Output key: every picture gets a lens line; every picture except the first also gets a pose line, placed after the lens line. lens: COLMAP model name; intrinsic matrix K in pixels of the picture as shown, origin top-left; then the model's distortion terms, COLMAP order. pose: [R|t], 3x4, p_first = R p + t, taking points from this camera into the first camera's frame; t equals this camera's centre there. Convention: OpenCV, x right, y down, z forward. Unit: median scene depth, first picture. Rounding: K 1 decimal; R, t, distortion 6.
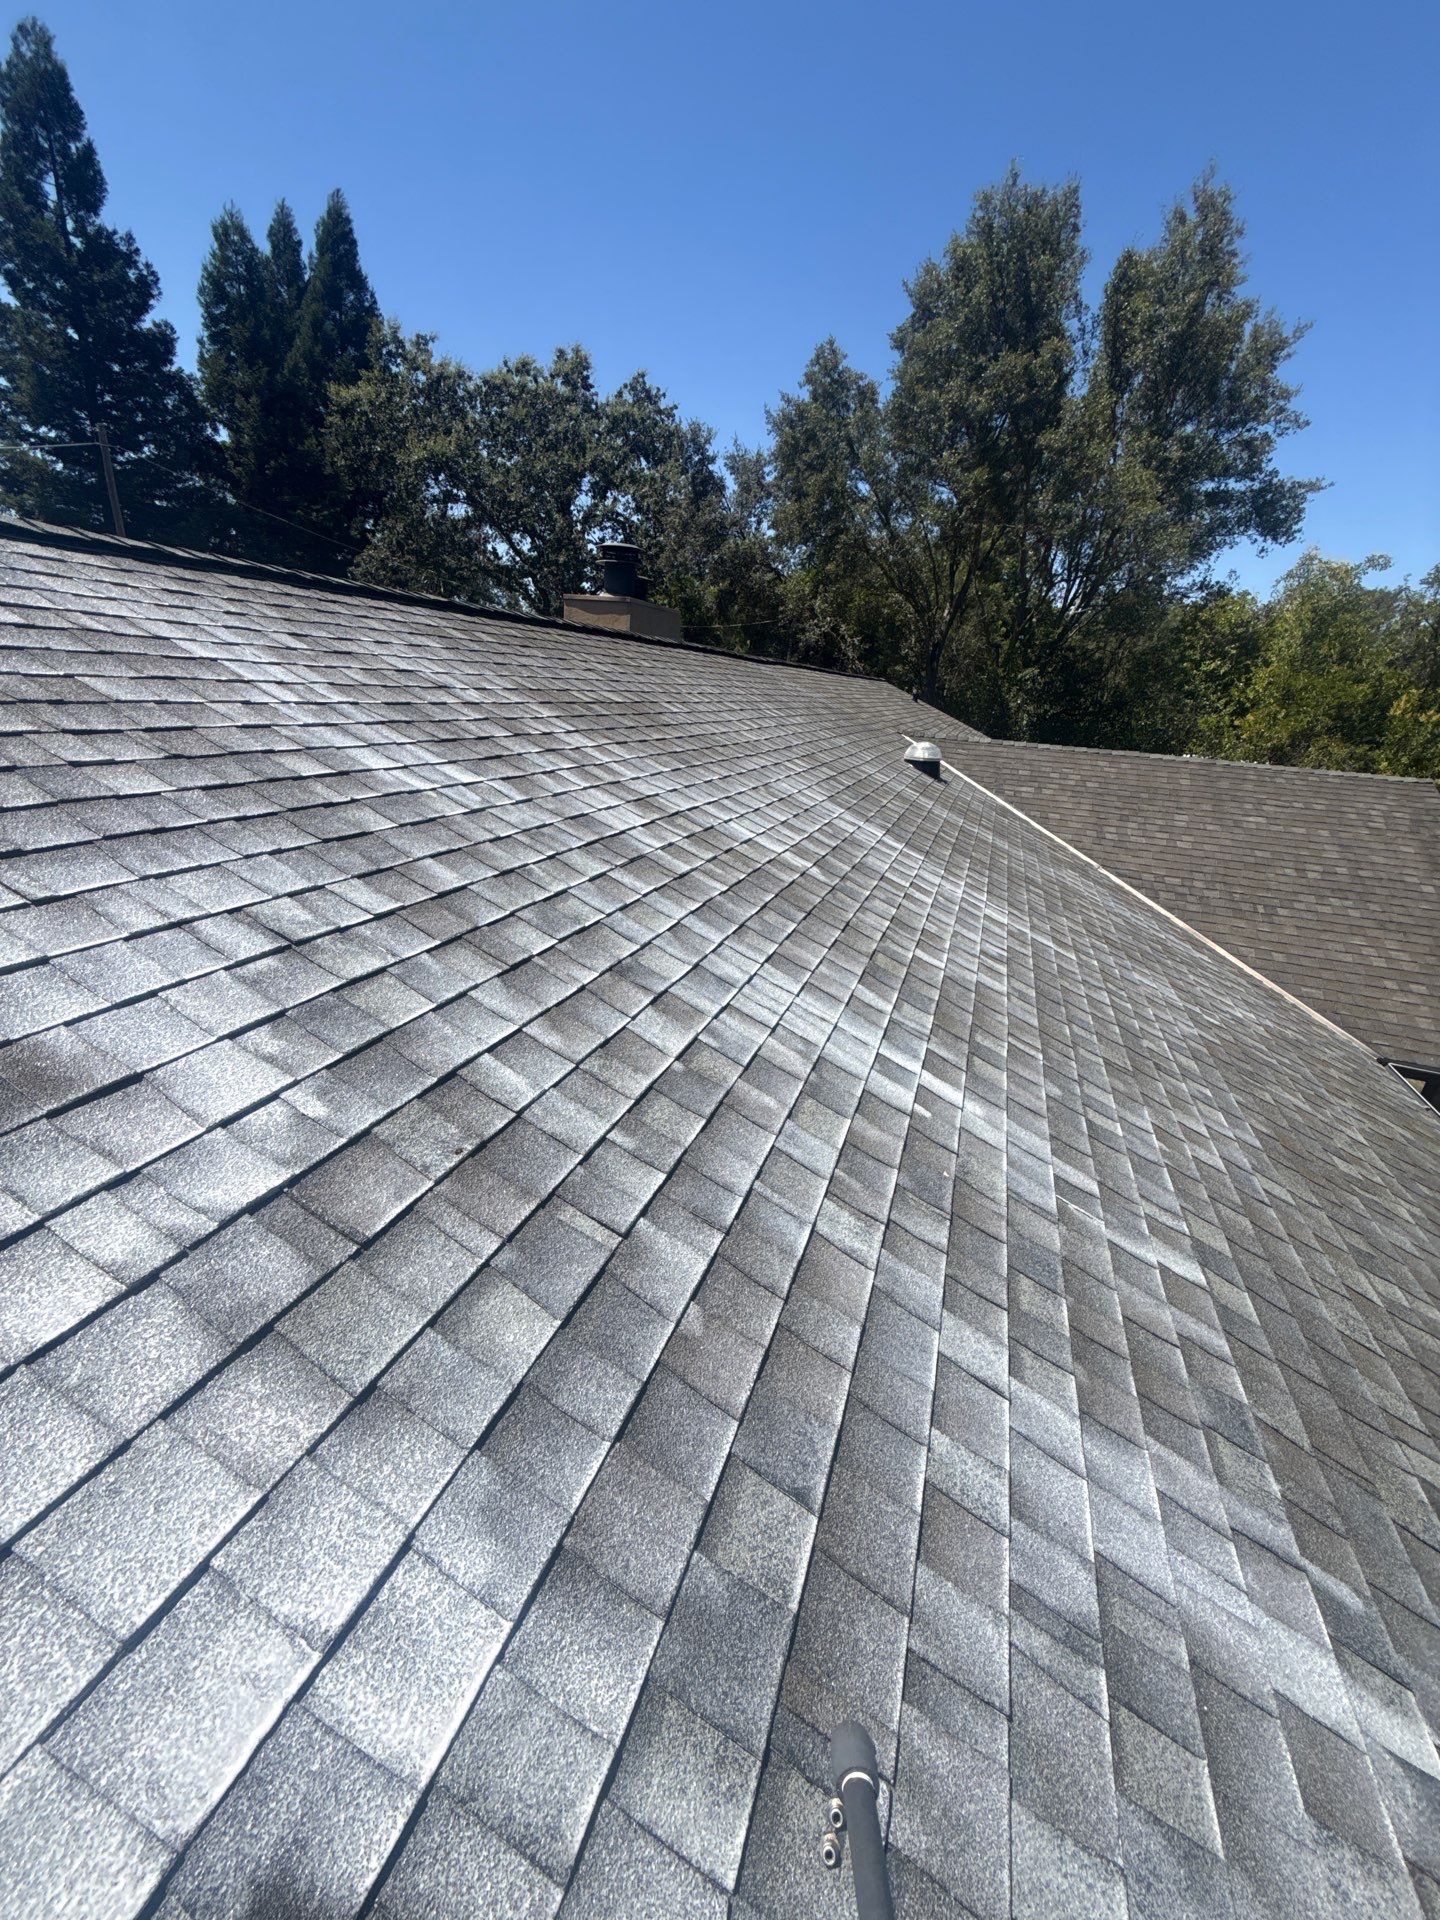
lens RADIAL K [[763.6, 0, 722.6], [0, 763.6, 958.4], [0, 0, 1]] dist [0.007446, -0.002128]
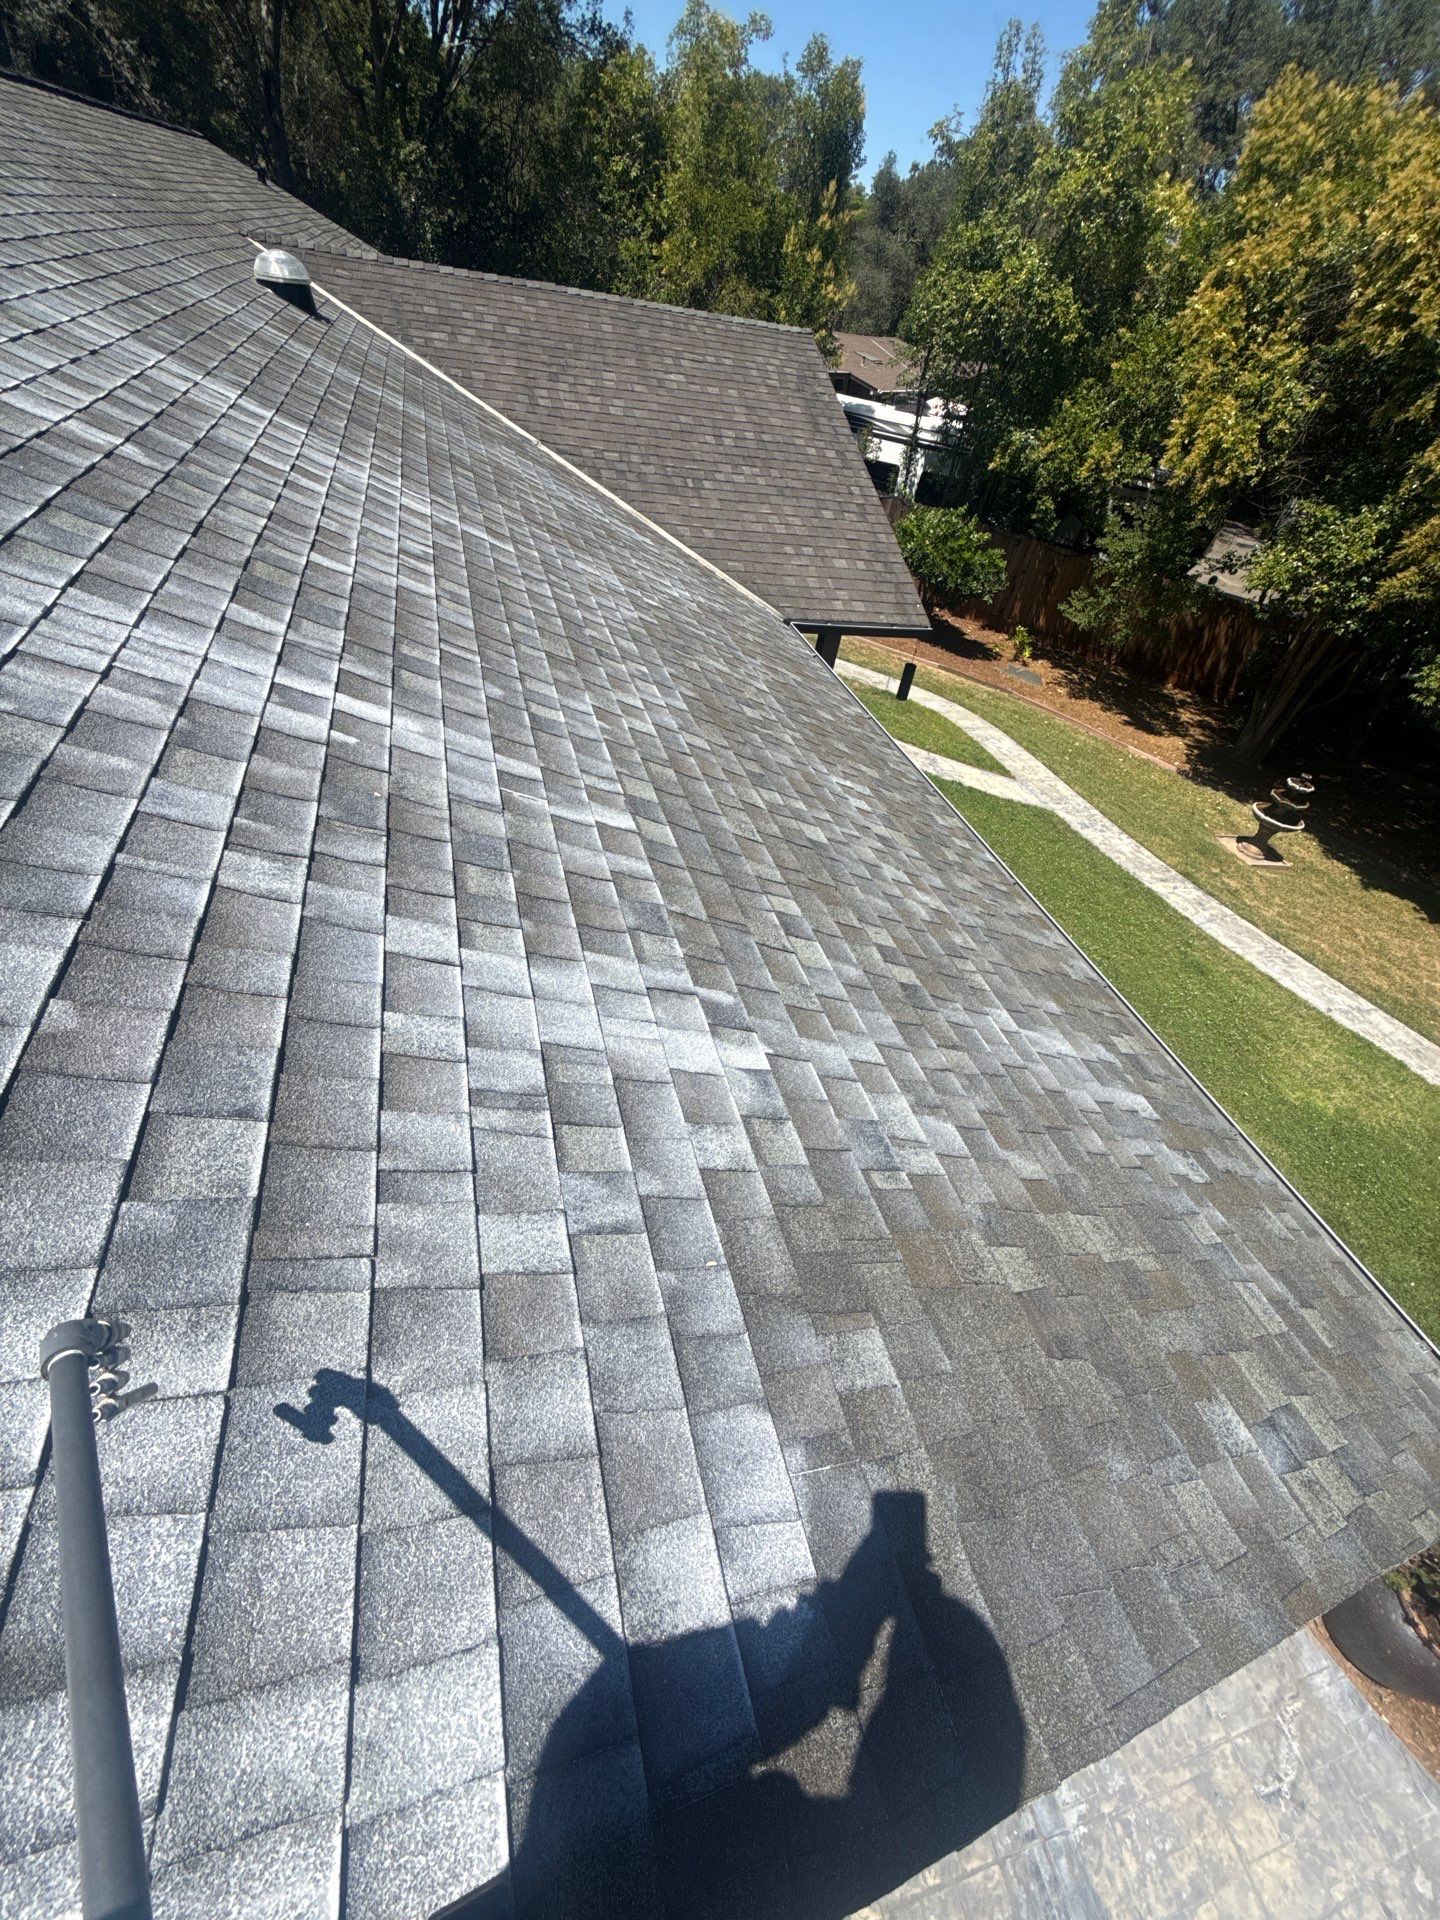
lens RADIAL K [[763.6, 0, 709.8], [0, 763.6, 956.2], [0, 0, 1]] dist [0.007446, -0.002128]
pose [[0.813675, -0.360761, 0.455835, 0.096073], [0.123110, 0.873289, 0.471392, 0.045387], [-0.568135, -0.327442, 0.754986, -0.032260]]
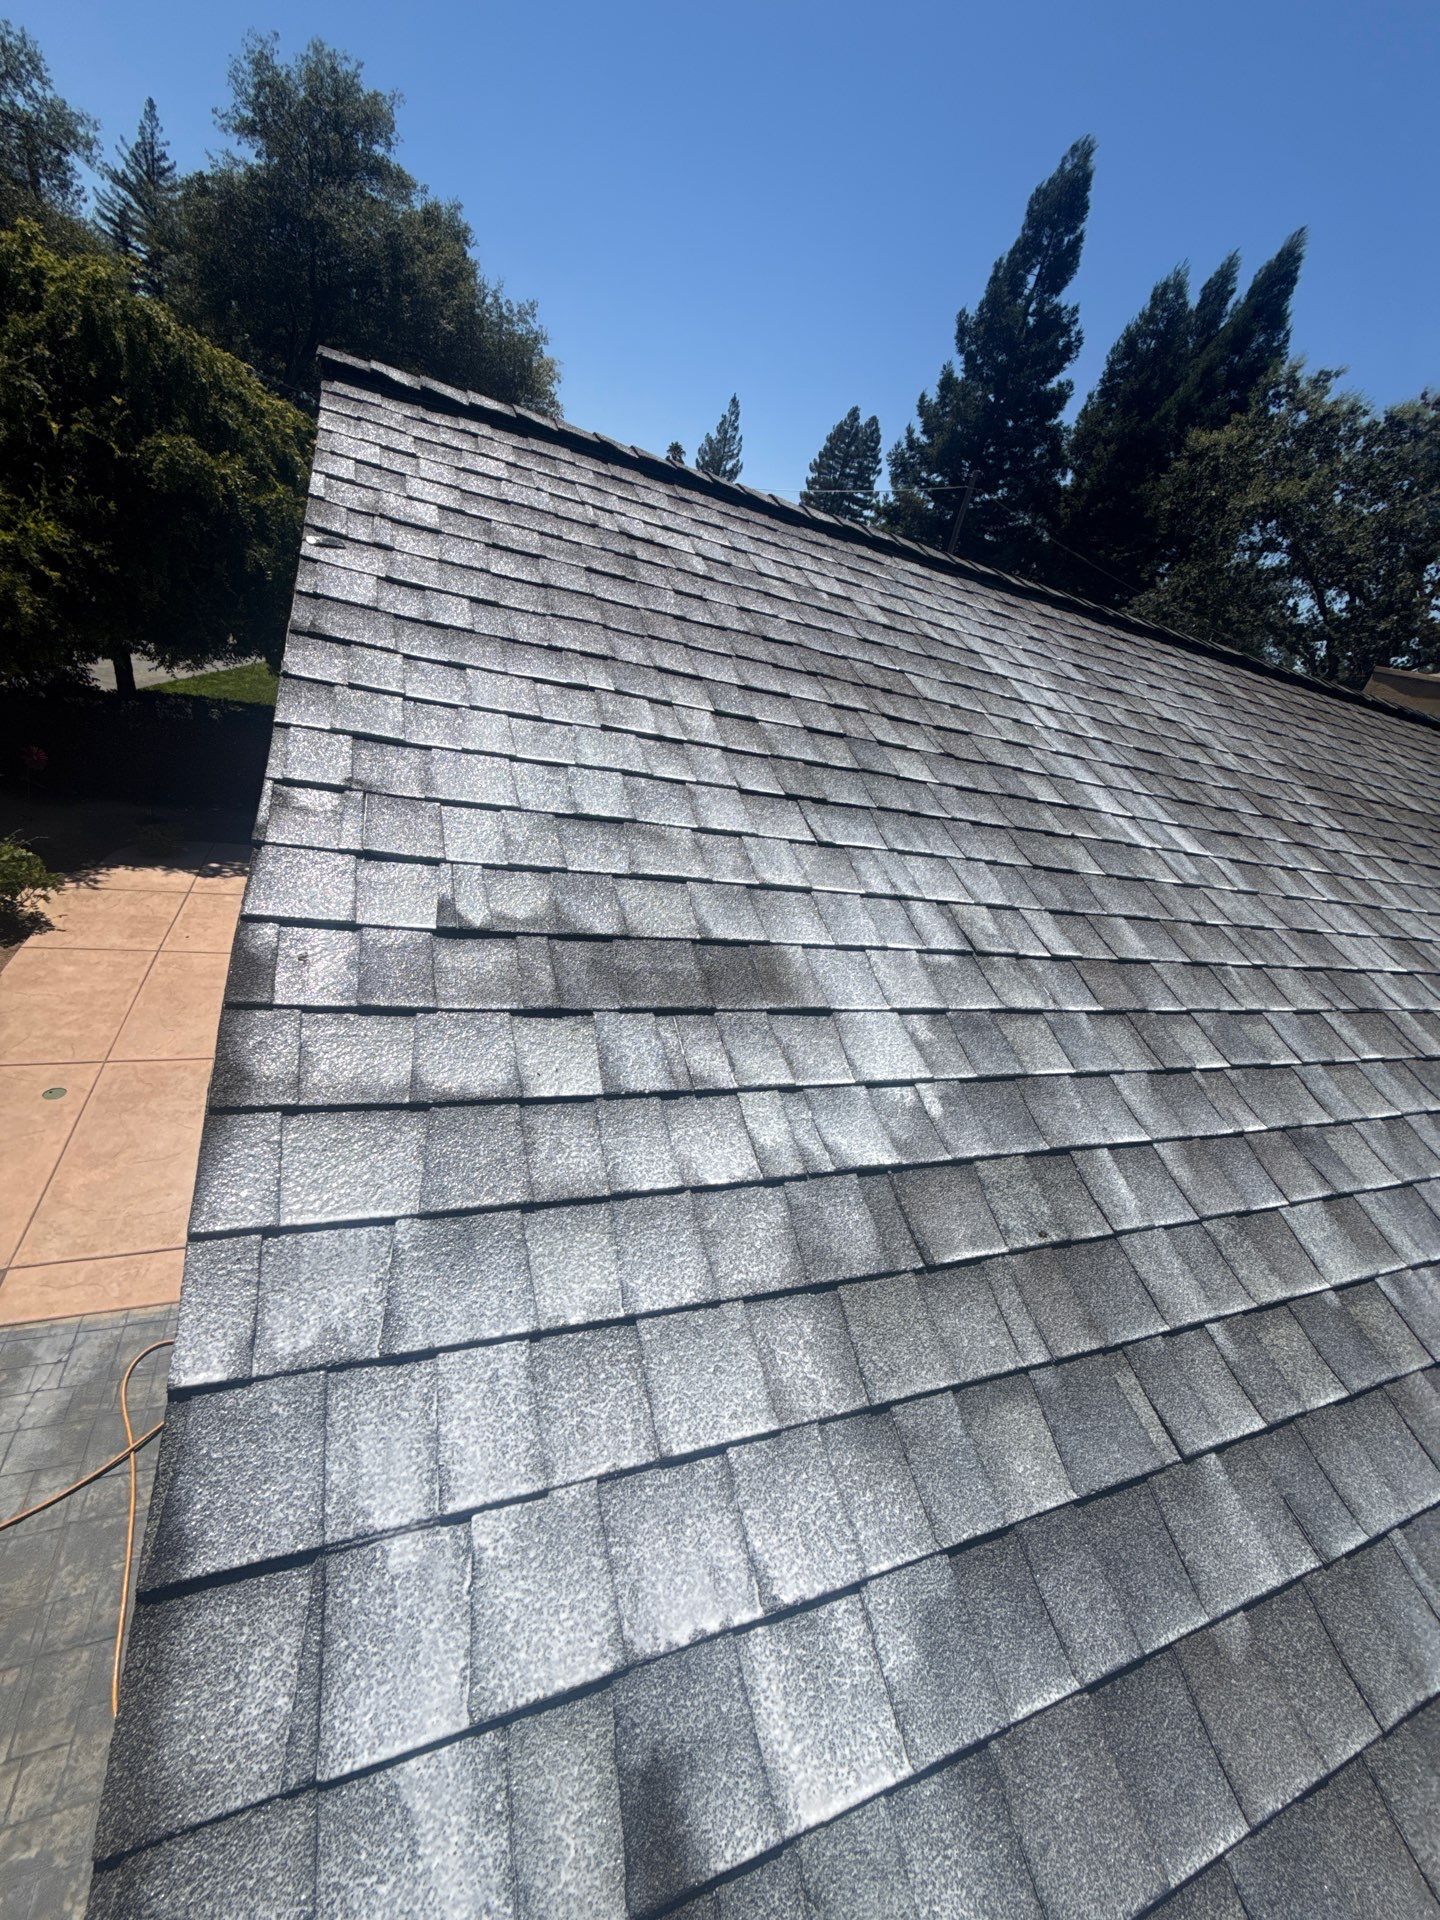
lens RADIAL K [[763.6, 0, 723.3], [0, 763.6, 958.4], [0, 0, 1]] dist [0.007446, -0.002128]
pose [[0.656387, 0.400608, -0.639272, -0.075409], [-0.426248, 0.896084, 0.123882, 0.003520], [0.622470, 0.191174, 0.758936, 0.004170]]
